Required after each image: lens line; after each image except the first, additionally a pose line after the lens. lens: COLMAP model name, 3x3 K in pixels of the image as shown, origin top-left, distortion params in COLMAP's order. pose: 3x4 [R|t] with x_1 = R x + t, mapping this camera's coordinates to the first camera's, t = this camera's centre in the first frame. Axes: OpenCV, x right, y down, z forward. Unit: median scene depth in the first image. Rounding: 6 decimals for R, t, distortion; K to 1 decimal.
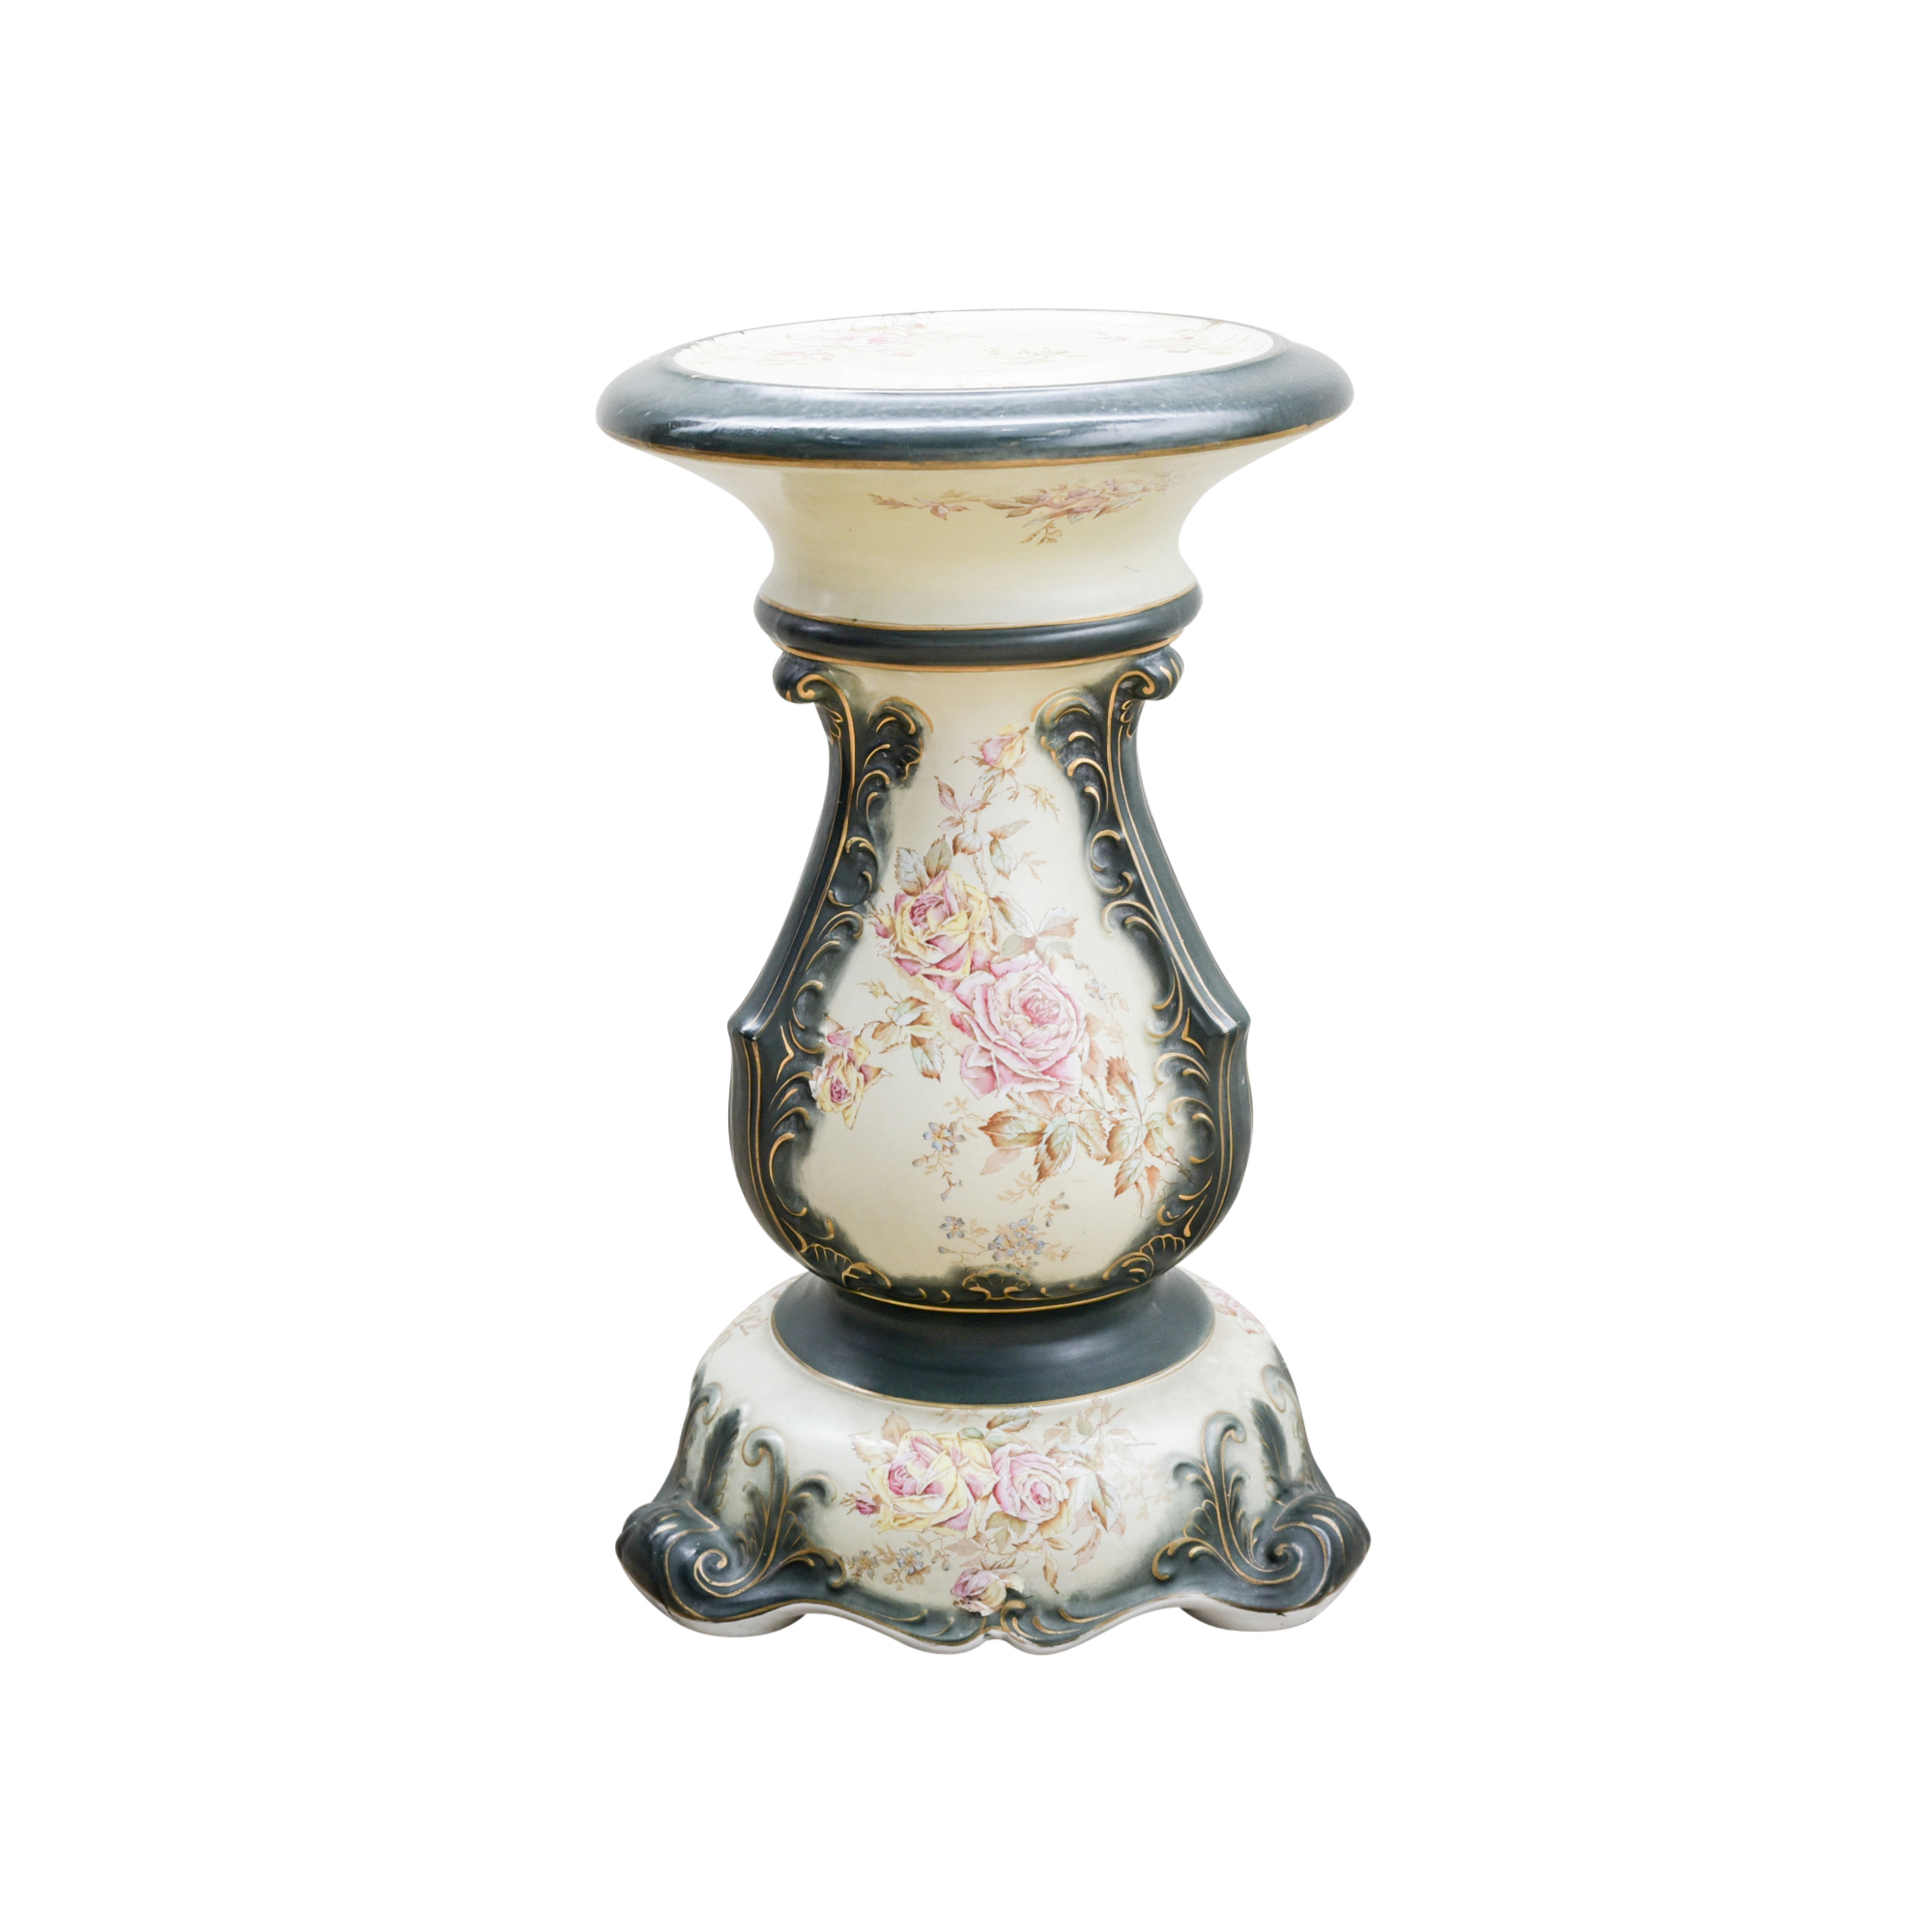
lens RADIAL K [[3270.8, 0, 966.0], [0, 3270.8, 966.0], [0, 0, 1]] dist [-0.033781, -0.041161]
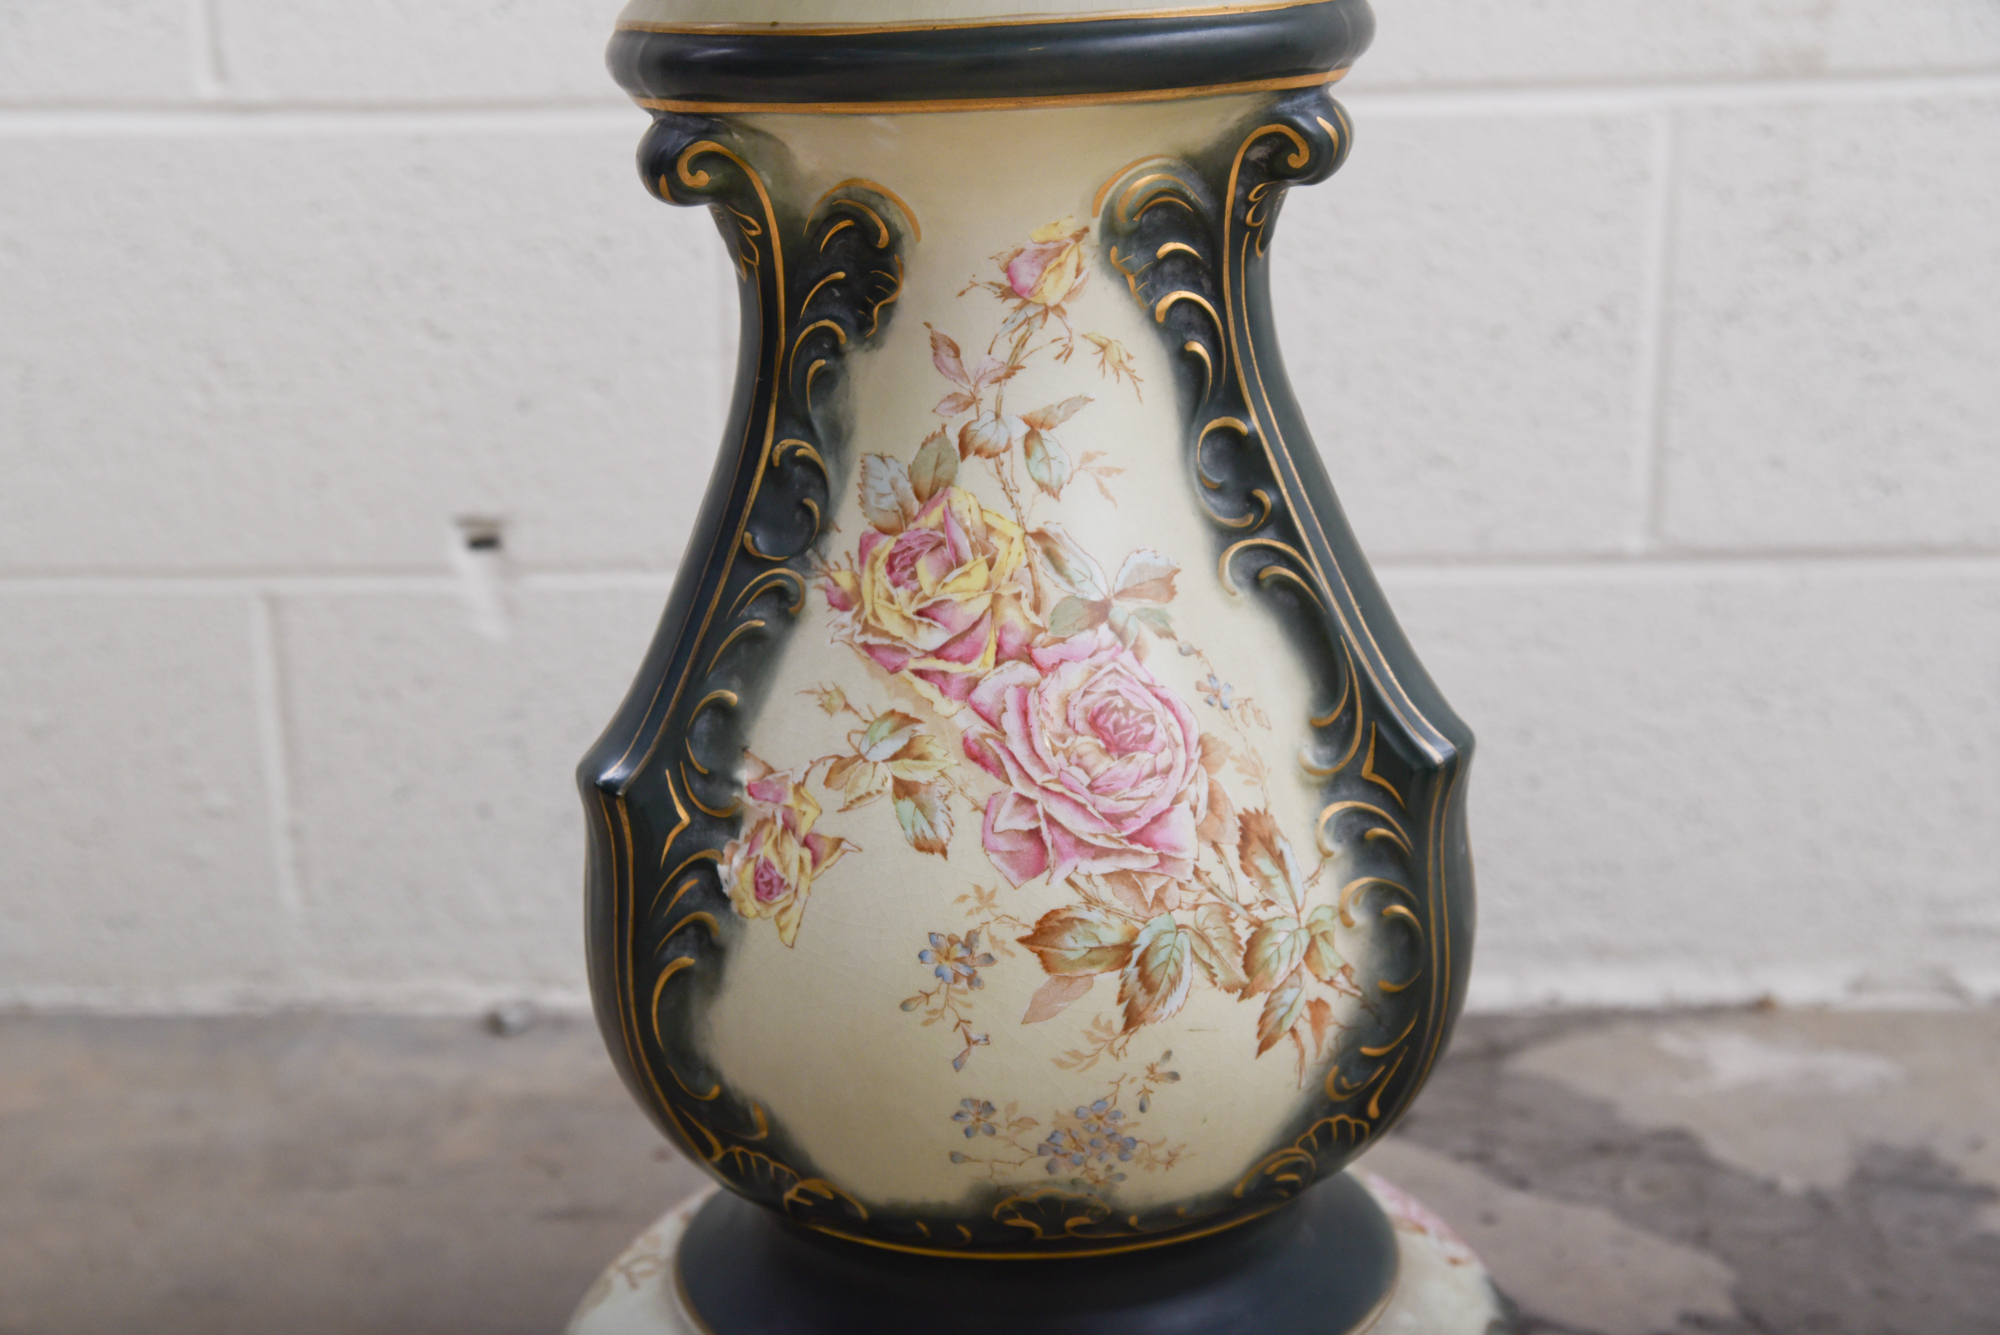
lens RADIAL K [[2851.9, 0, 993.7], [0, 2851.9, 677.9], [0, 0, 1]] dist [0.067739, 0.104151]
pose [[0.999532, -0.022940, 0.020260, -0.008933], [0.023742, 0.998906, -0.040292, 0.023782], [-0.019314, 0.040754, 0.998983, 0.499332]]
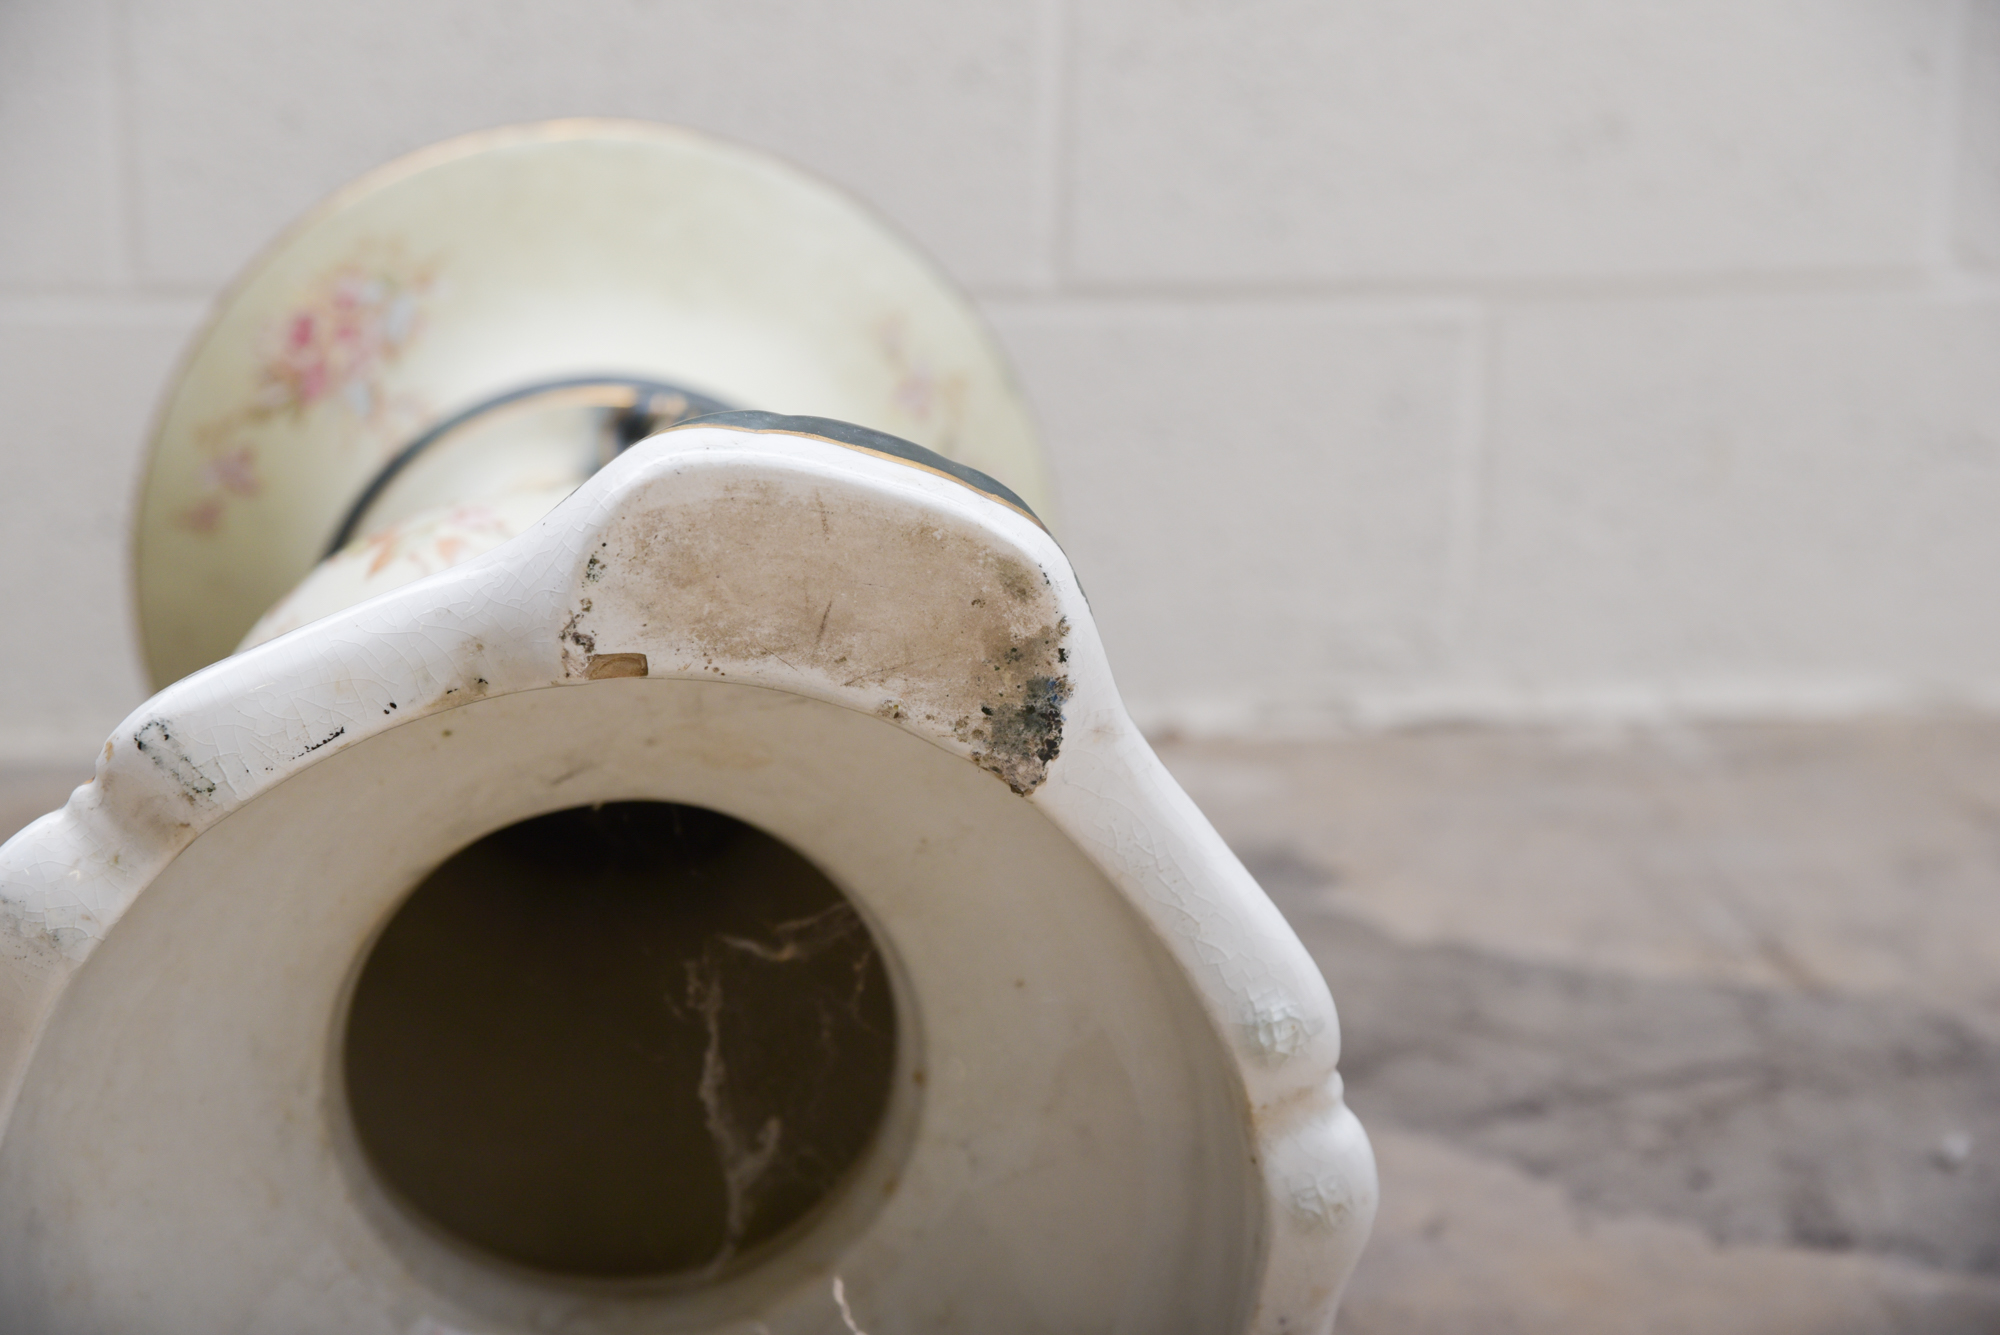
lens RADIAL K [[3479.1, 0, 1000.0], [0, 3479.1, 667.5], [0, 0, 1]] dist [0.096292, 0.060498]
pose [[0.987337, -0.031652, 0.155446, 0.018917], [0.032382, 0.999473, -0.002164, 0.074800], [-0.155296, 0.007170, 0.987842, 0.293420]]
